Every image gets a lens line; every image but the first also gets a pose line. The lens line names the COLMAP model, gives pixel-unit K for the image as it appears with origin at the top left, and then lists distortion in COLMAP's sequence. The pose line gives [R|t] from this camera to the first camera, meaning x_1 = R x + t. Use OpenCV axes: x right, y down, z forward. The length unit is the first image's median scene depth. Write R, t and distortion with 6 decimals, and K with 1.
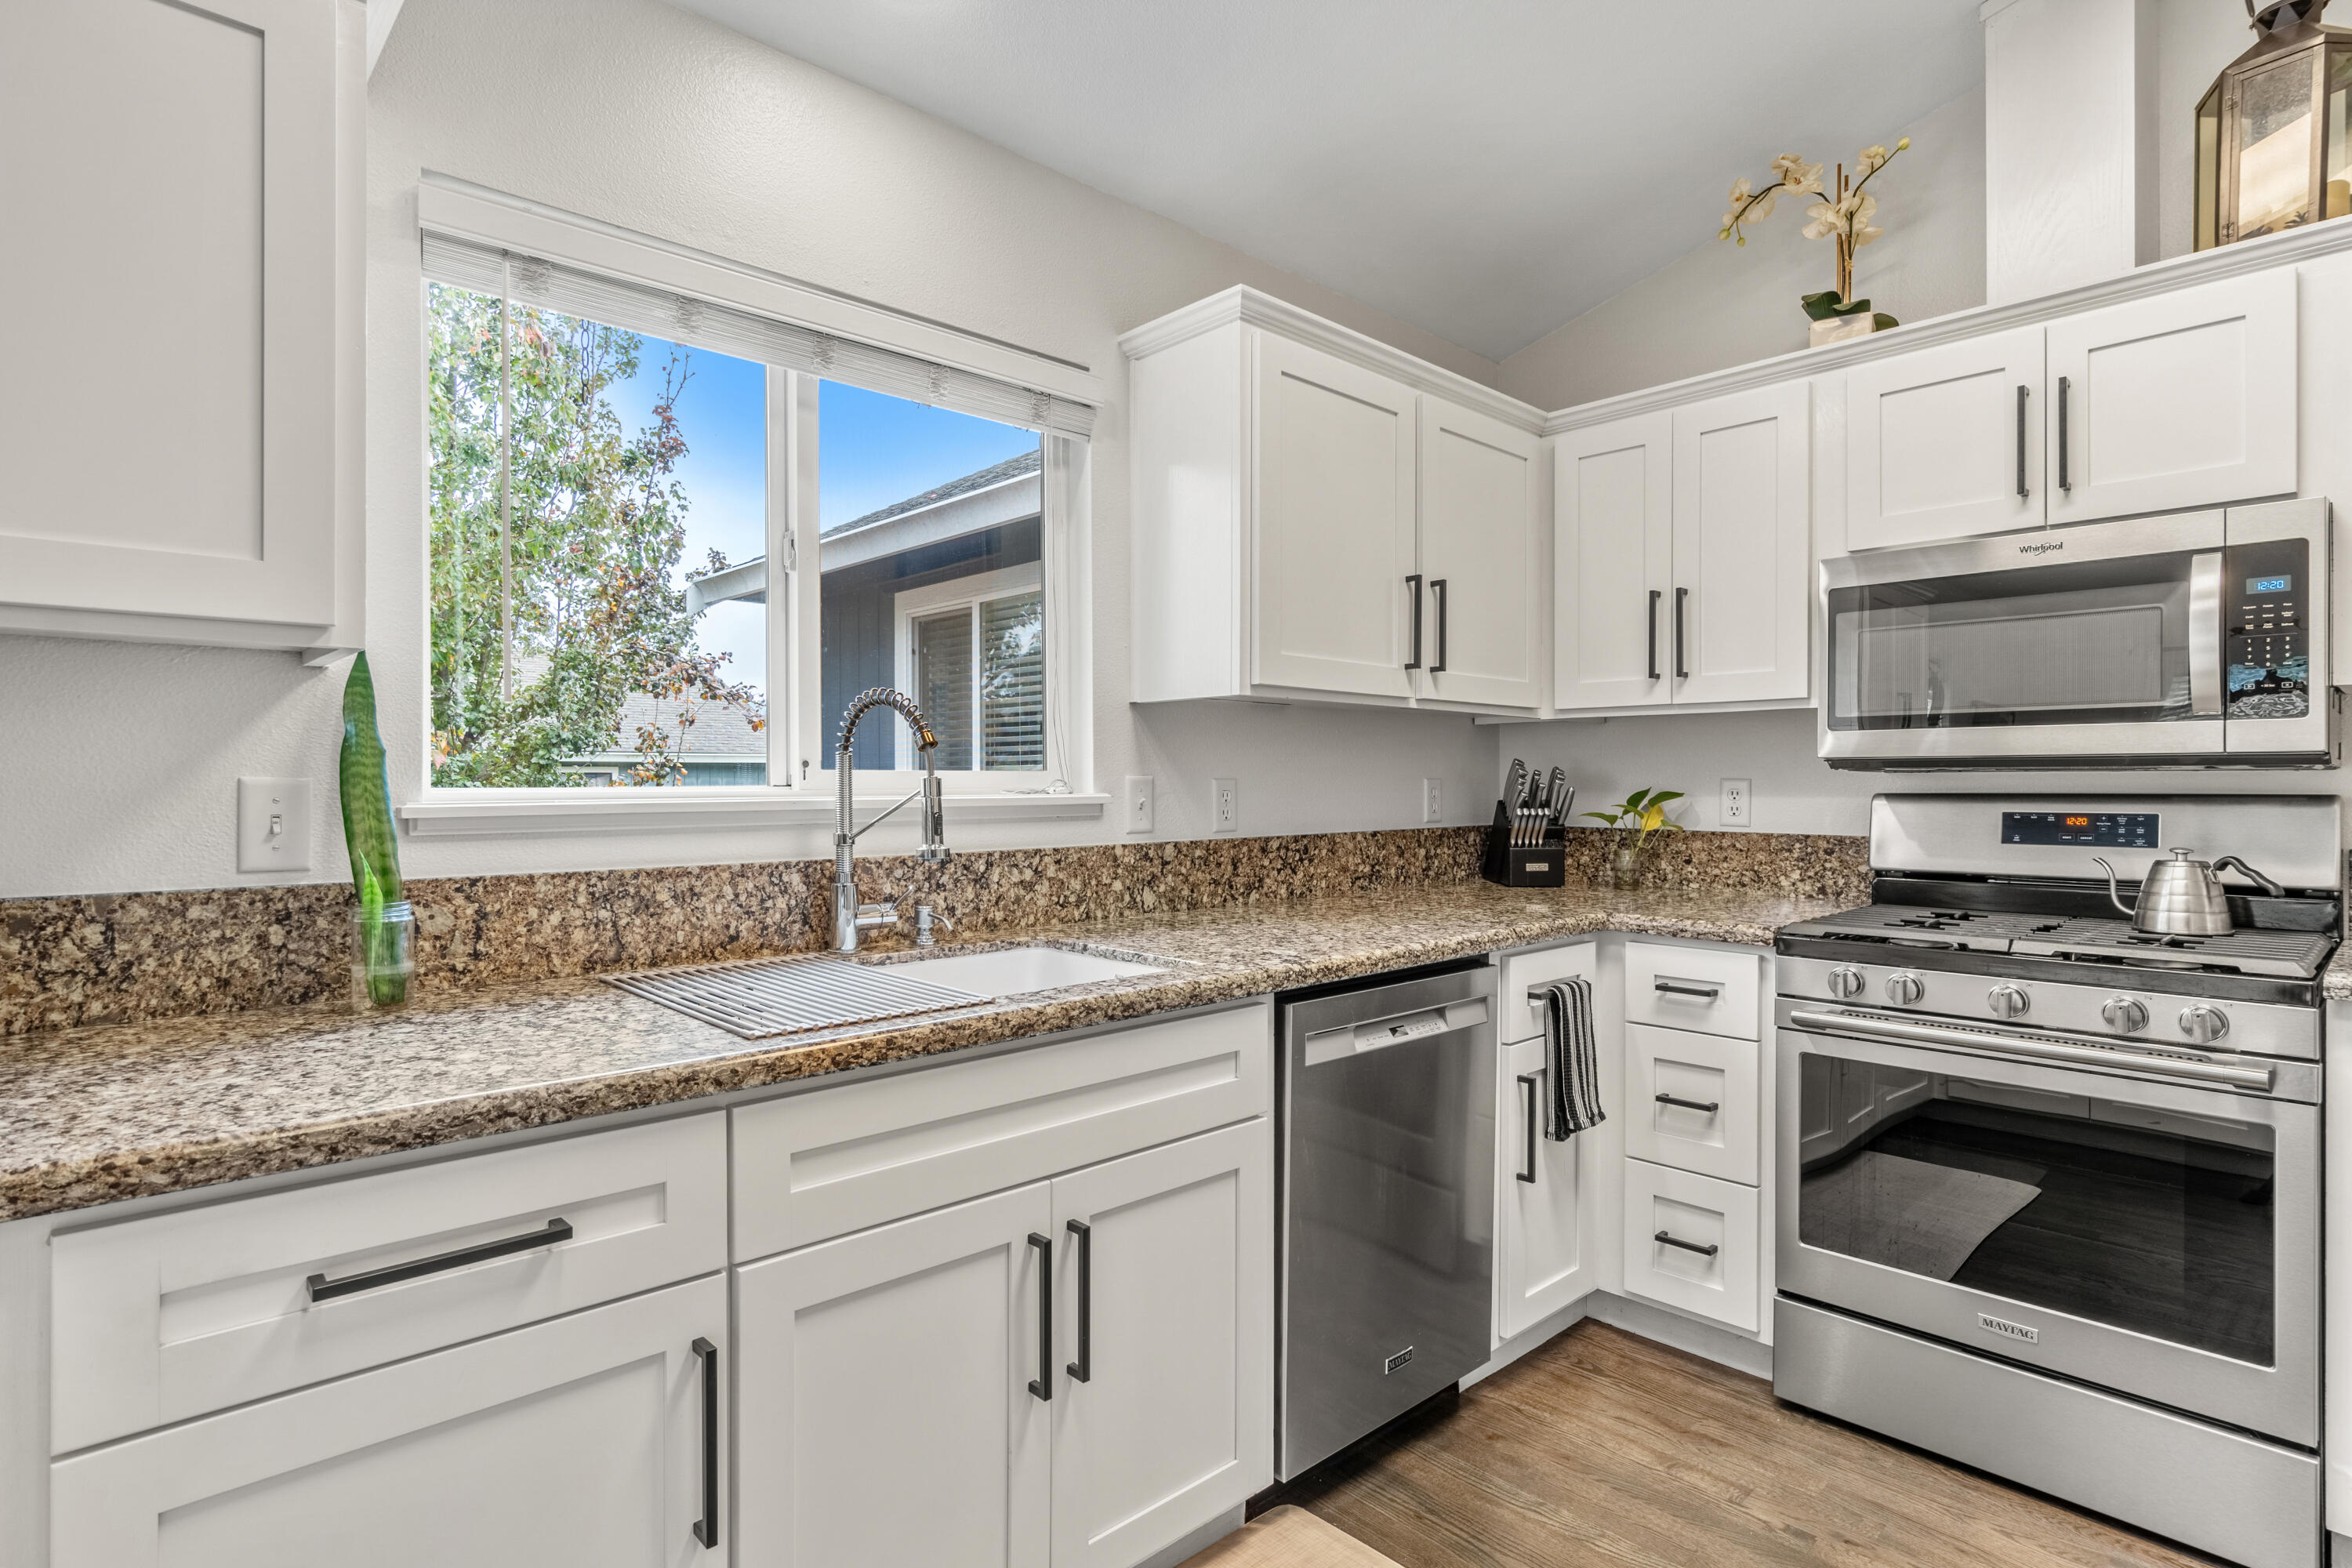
lens RADIAL K [[1191.3, 0, 1175.3], [0, 1191.3, 783.7], [0, 0, 1]] dist [-0.007197, 0.000987]
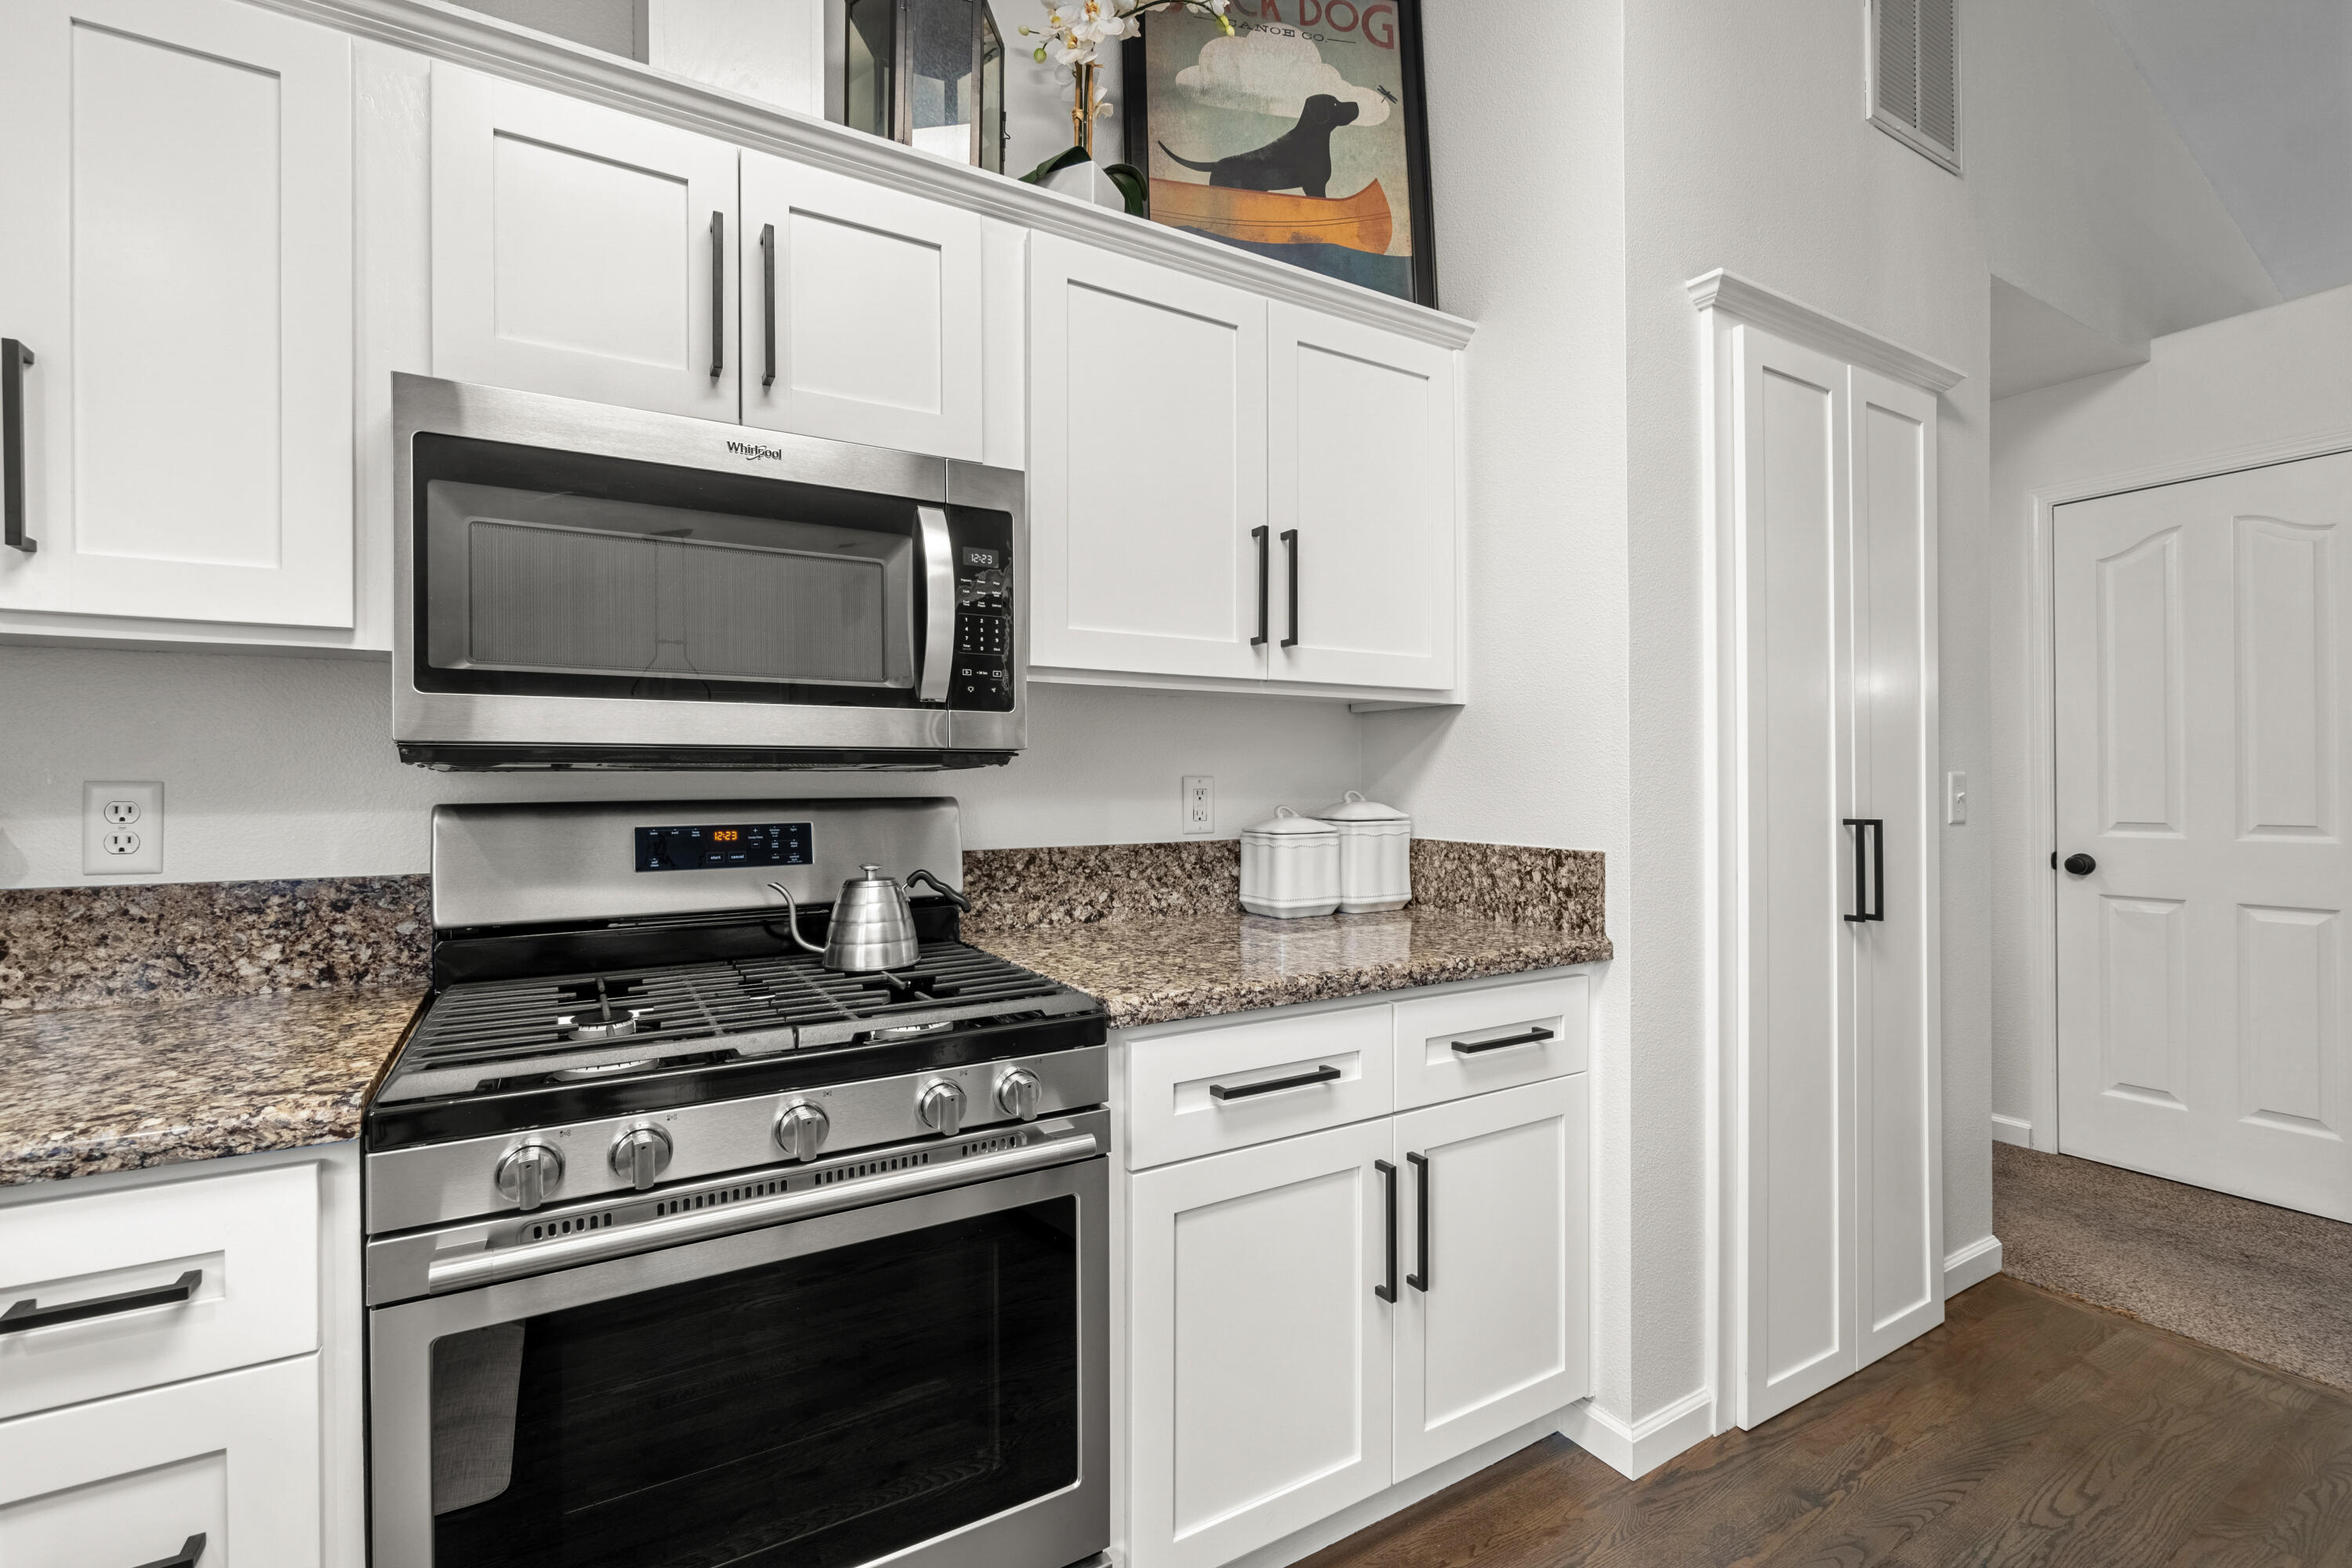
lens RADIAL K [[1037.5, 0, 1168.6], [0, 1037.5, 786.5], [0, 0, 1]] dist [-0.009839, 0.001842]
pose [[0.221188, -0.004933, 0.975219, 0.175256], [0.005845, 0.999976, 0.003733, -0.001151], [-0.975214, 0.004875, 0.221211, 0.589999]]
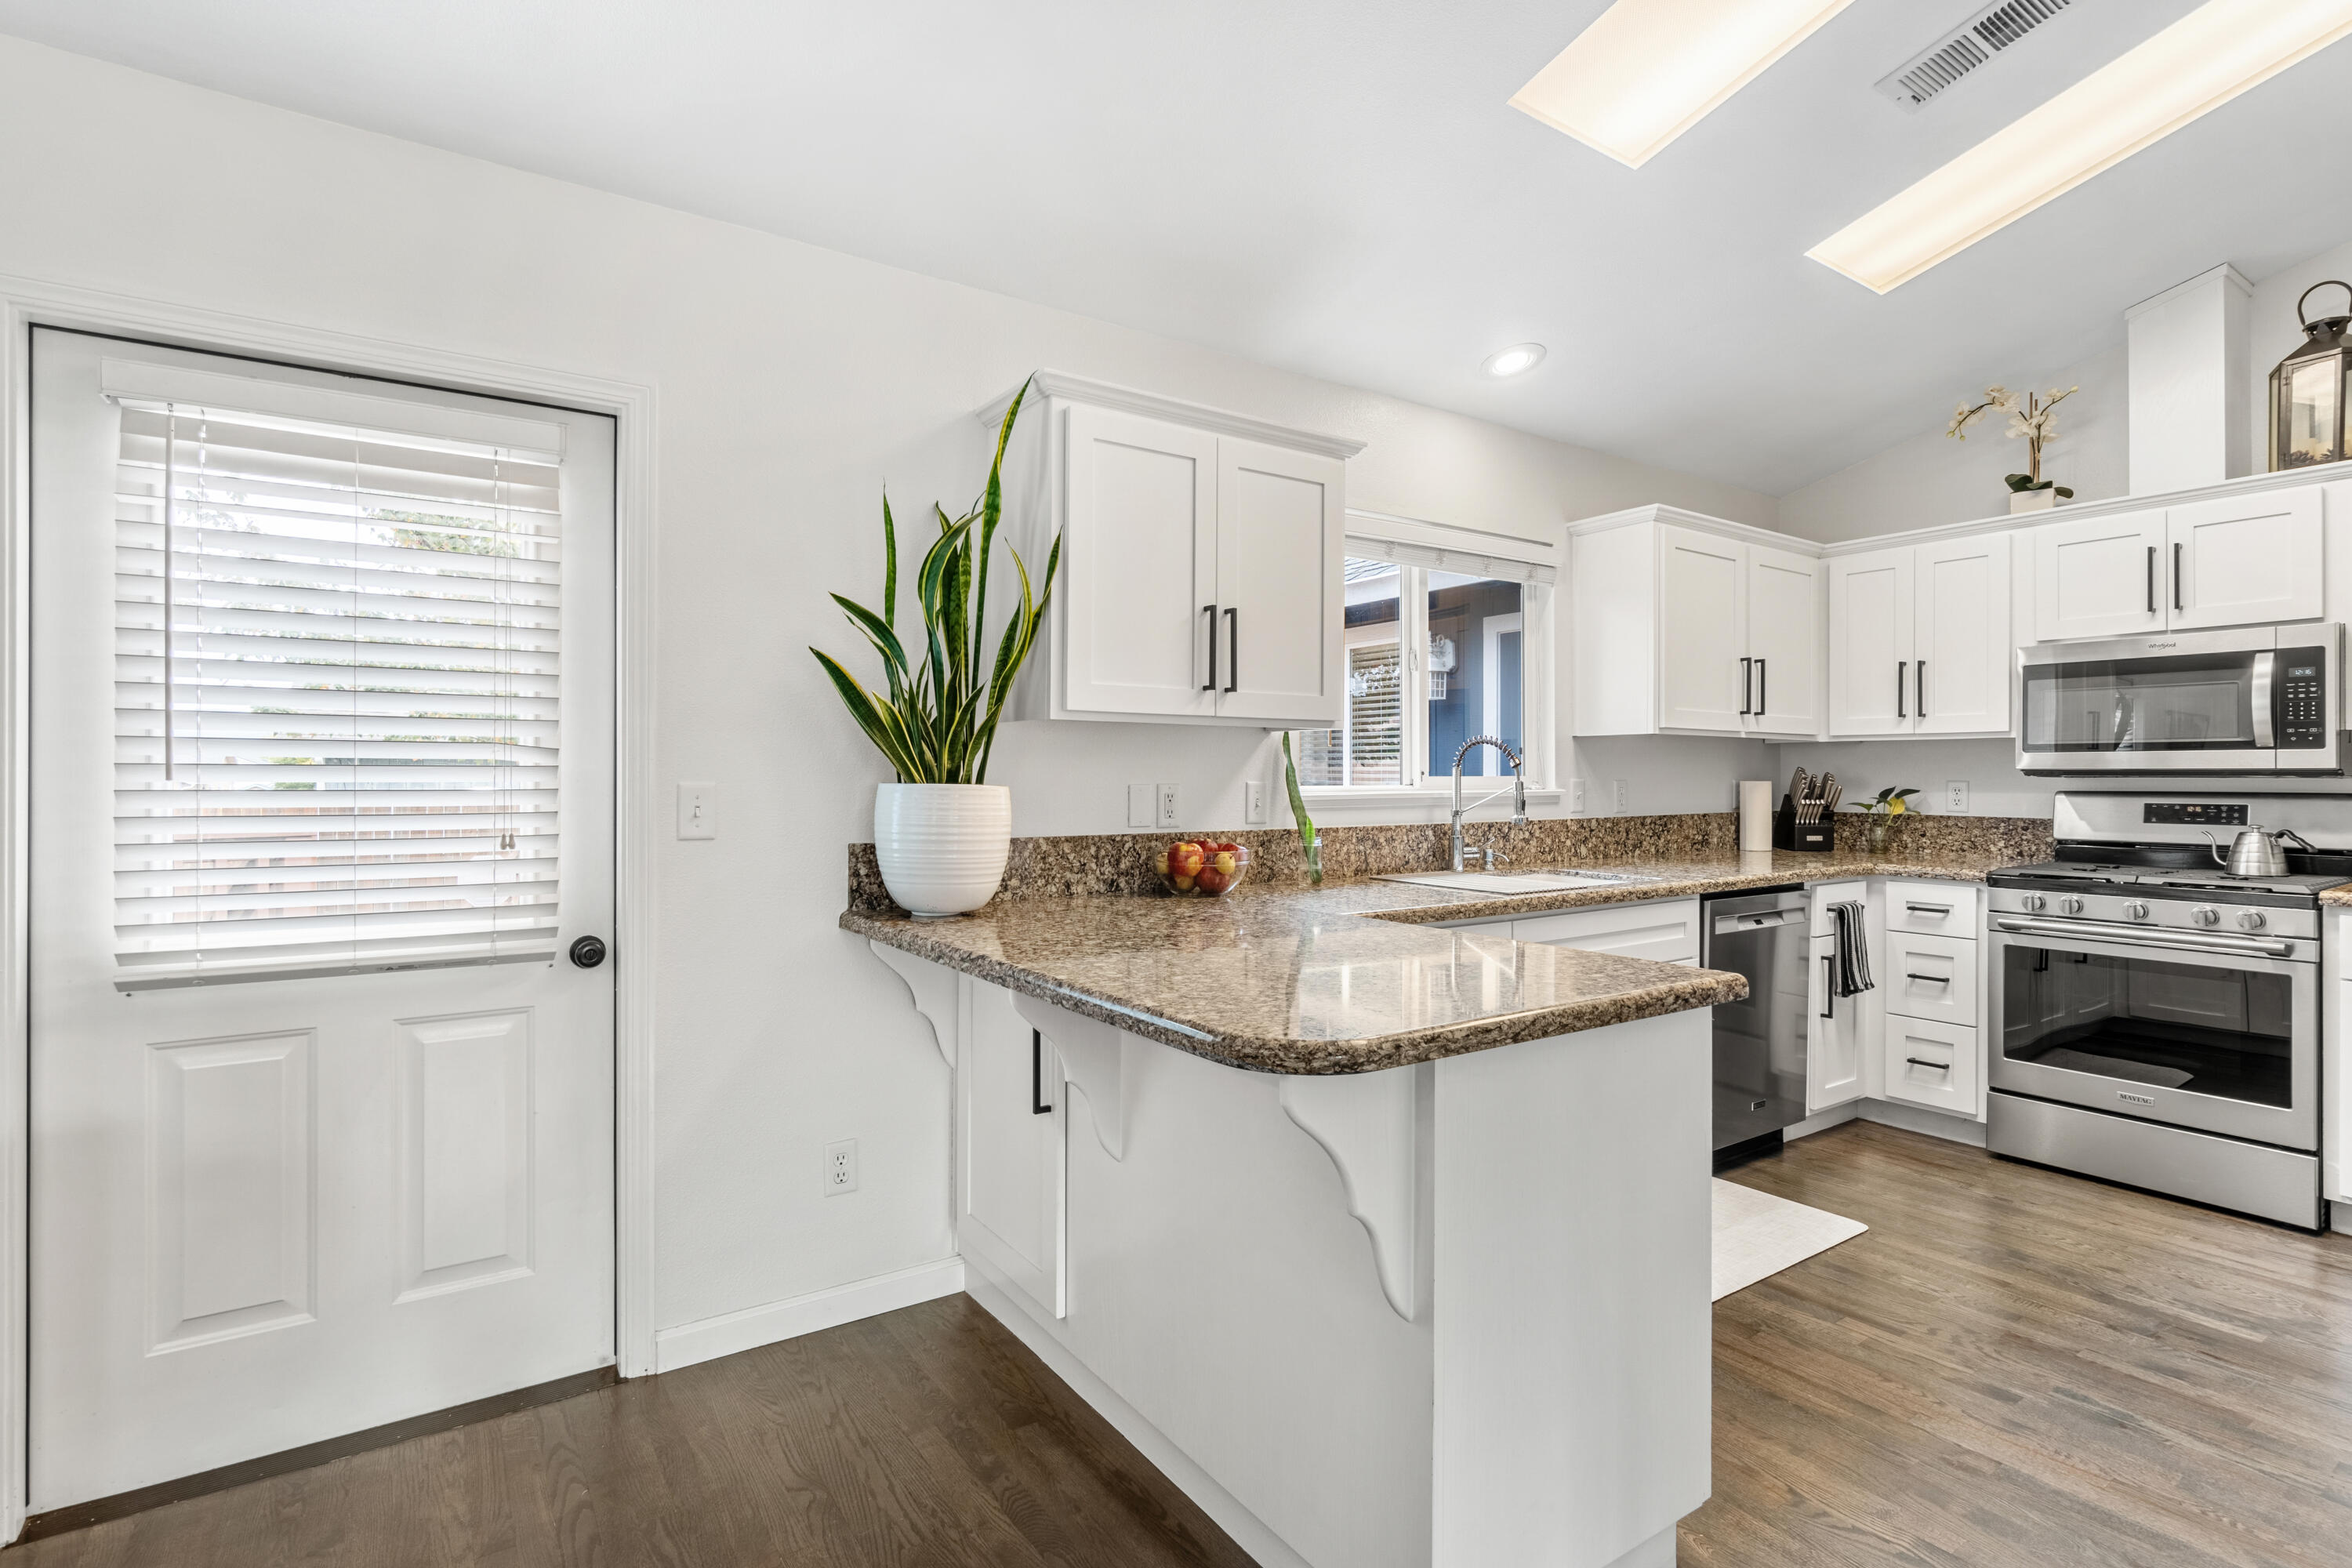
lens RADIAL K [[1136.0, 0, 1156.7], [0, 1136.0, 771.5], [0, 0, 1]] dist [-0.010488, 0.002608]
pose [[0.986885, 0.001695, -0.161415, -0.389981], [-0.002363, 0.999989, -0.003948, -0.009965], [0.161406, 0.004278, 0.986879, -0.753763]]
